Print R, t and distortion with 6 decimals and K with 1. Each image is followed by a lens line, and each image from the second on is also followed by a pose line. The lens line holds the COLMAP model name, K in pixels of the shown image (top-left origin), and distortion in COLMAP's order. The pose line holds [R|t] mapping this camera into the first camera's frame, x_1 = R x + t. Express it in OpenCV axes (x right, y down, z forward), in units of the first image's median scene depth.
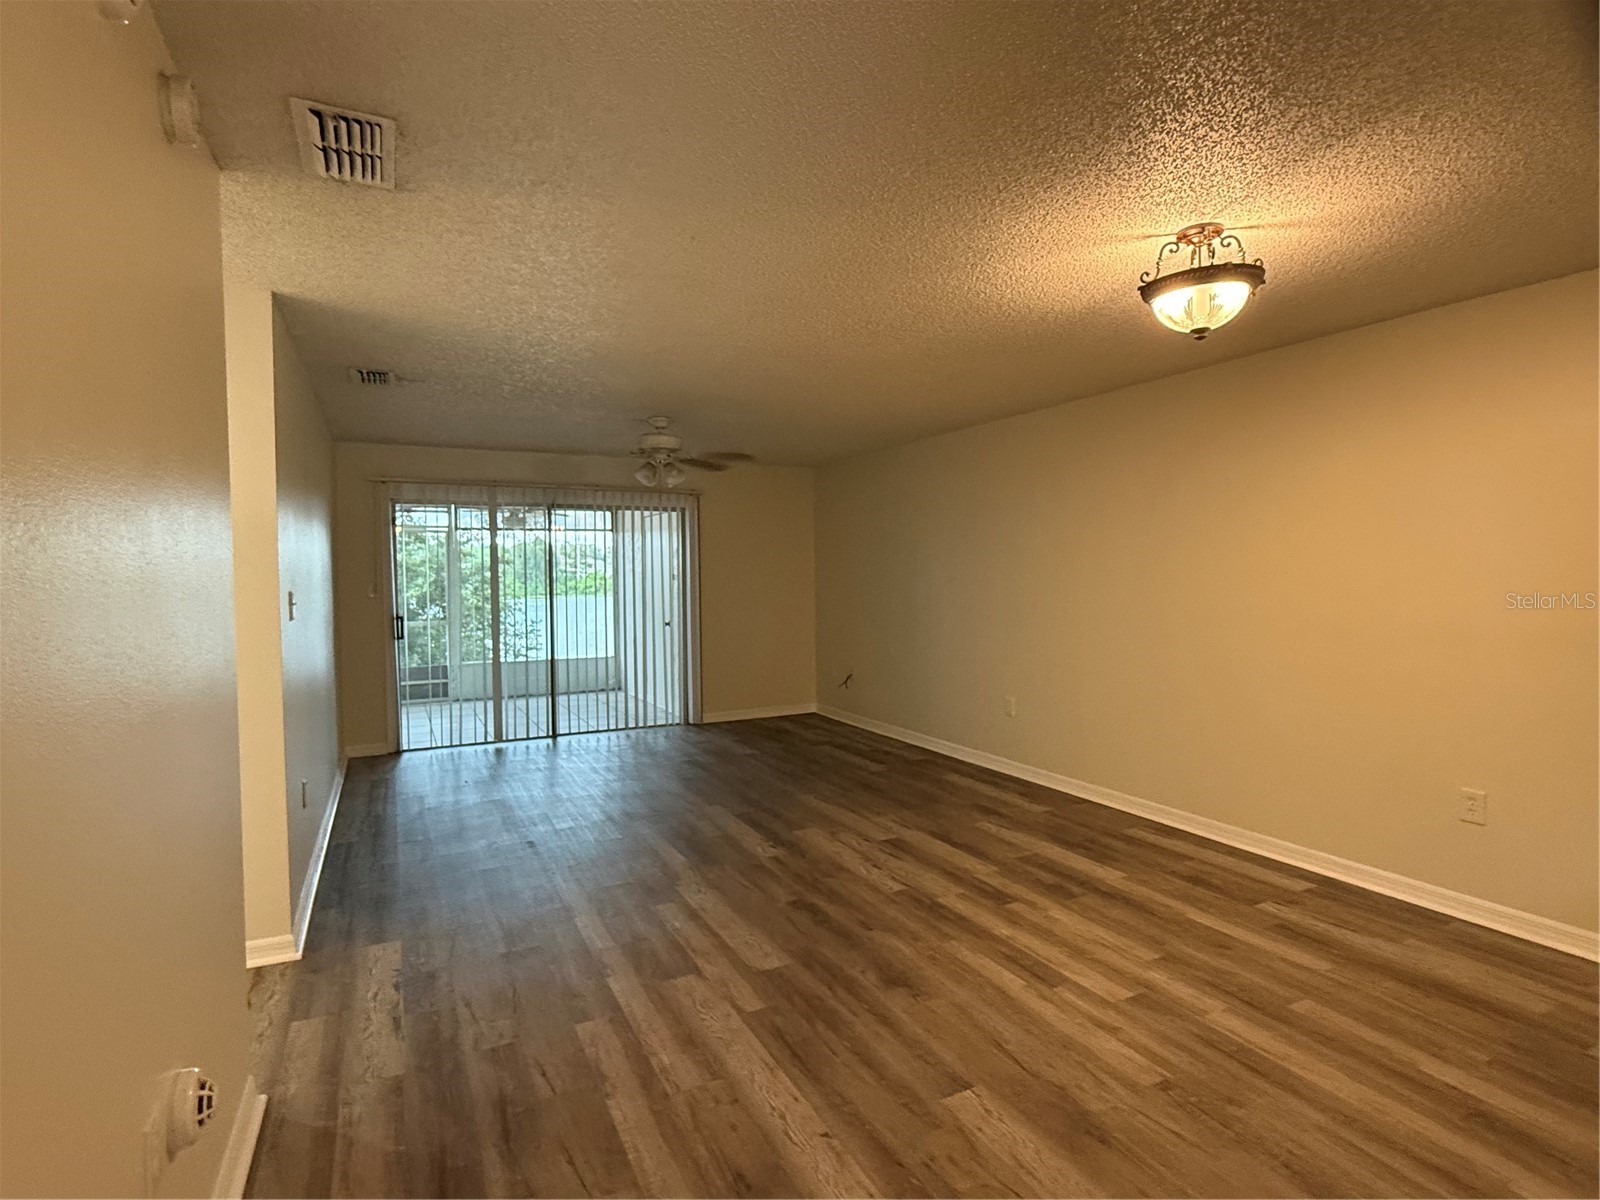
lens RADIAL K [[790.8, 0, 801.6], [0, 790.8, 600.9], [0, 0, 1]] dist [-0.002225, -0.000527]
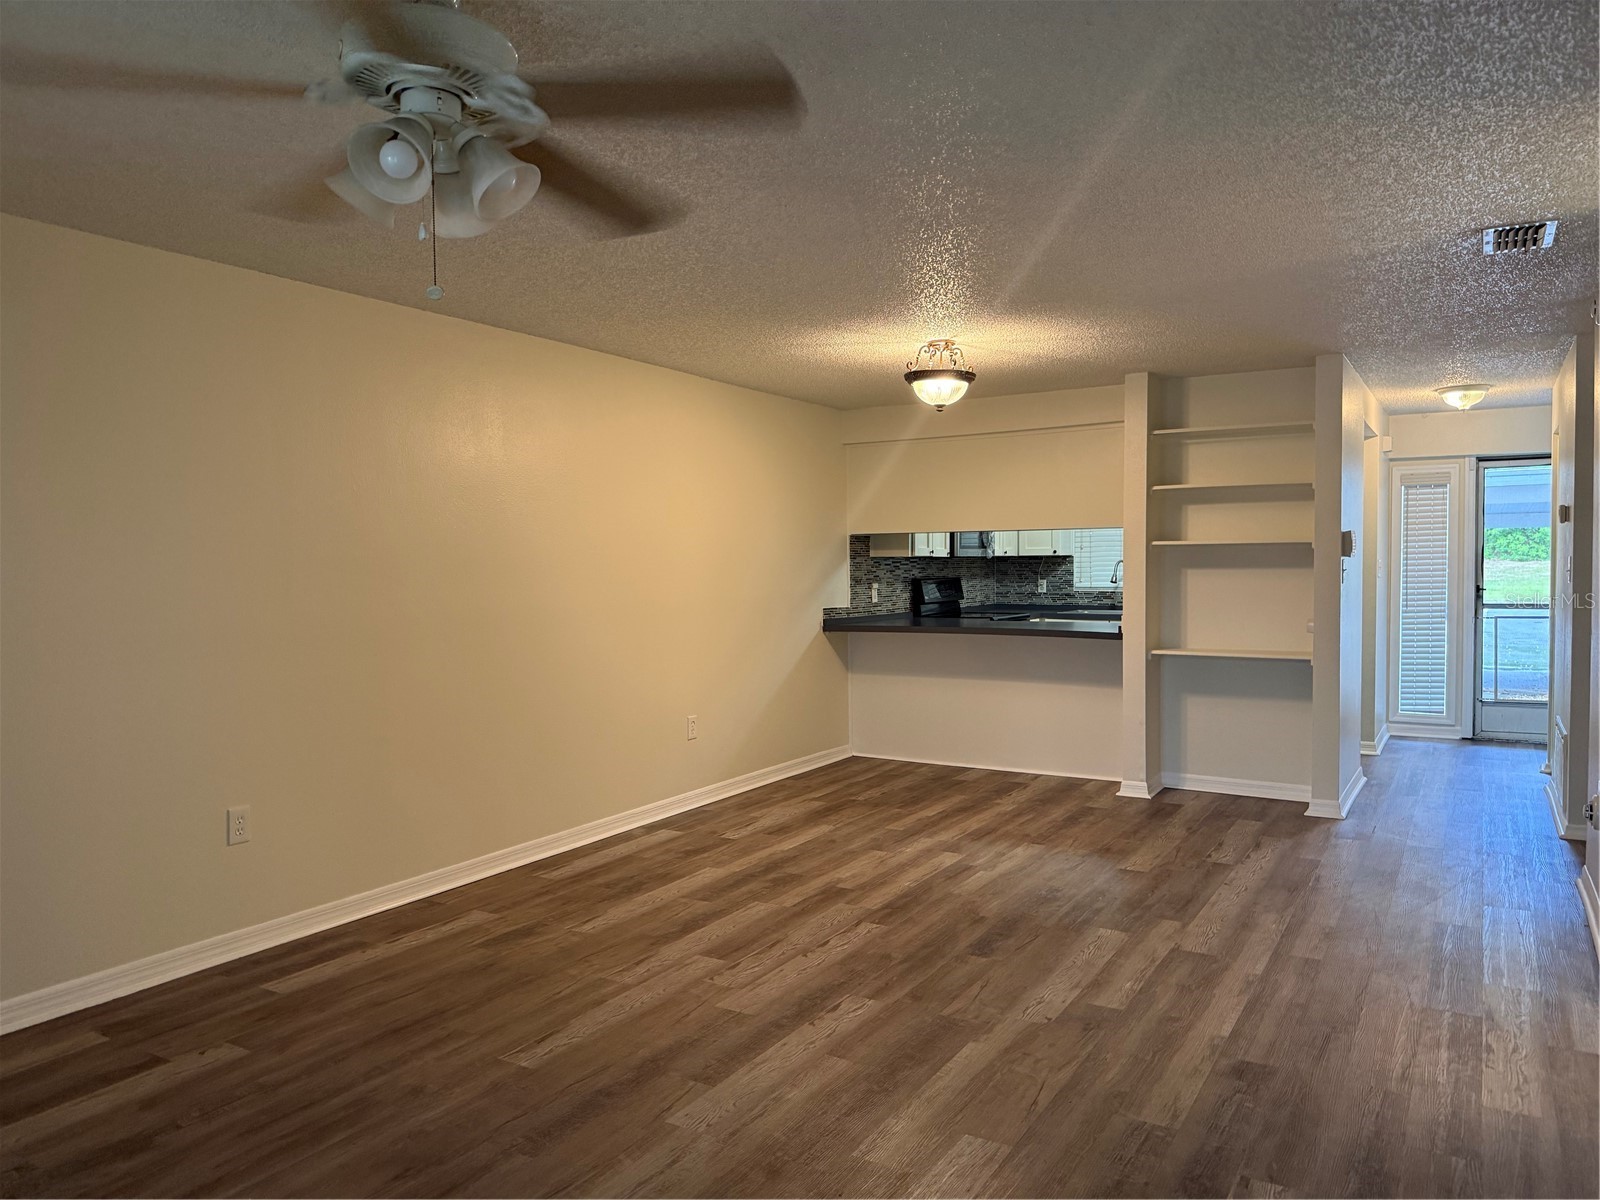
lens RADIAL K [[1138.6, 0, 794.0], [0, 1138.6, 597.4], [0, 0, 1]] dist [0.032460, -0.029751]
pose [[-0.516834, -0.016150, 0.855933, -0.896979], [0.048928, 0.997631, 0.048367, -0.051005], [-0.854686, 0.066877, -0.514819, 1.719514]]
